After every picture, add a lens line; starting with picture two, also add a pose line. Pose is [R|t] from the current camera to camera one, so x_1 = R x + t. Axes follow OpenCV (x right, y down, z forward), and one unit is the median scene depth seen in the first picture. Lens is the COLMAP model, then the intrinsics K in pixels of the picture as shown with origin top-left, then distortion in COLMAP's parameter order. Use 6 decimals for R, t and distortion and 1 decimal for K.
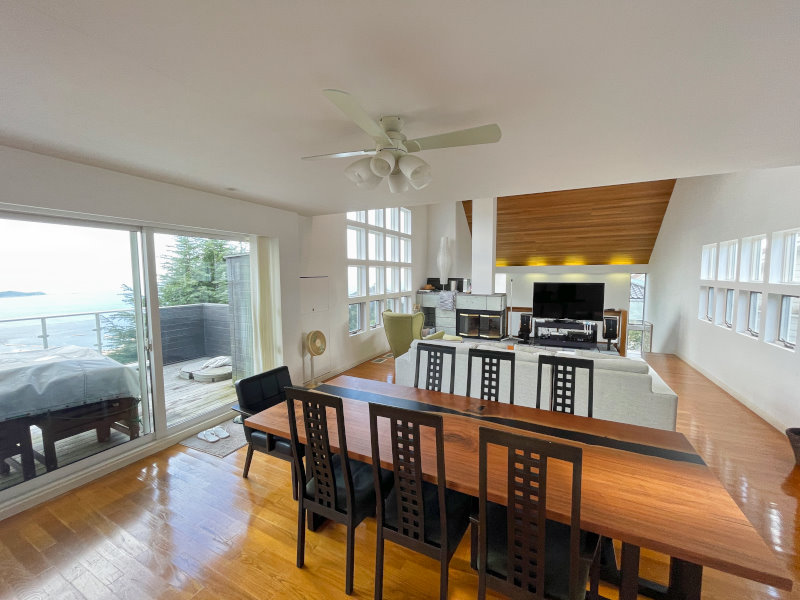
lens RADIAL K [[322.7, 0, 400.0], [0, 322.7, 300.0], [0, 0, 1]] dist [-0.002646, -0.000087]
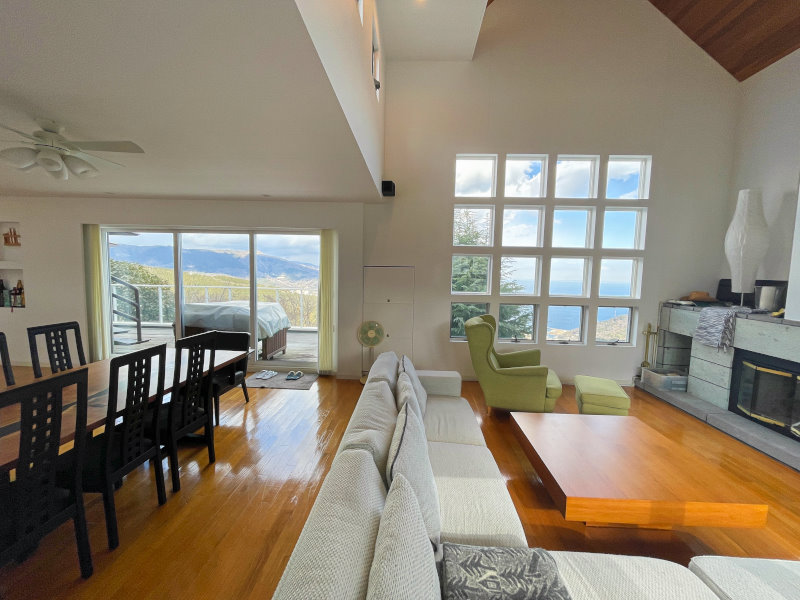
lens RADIAL K [[322.7, 0, 400.0], [0, 322.7, 300.0], [0, 0, 1]] dist [-0.002646, -0.000087]
pose [[0.403490, 0.090236, -0.910524, 0.384883], [-0.098399, 0.993633, 0.054867, -0.016901], [0.909678, 0.067457, 0.409800, 0.394662]]
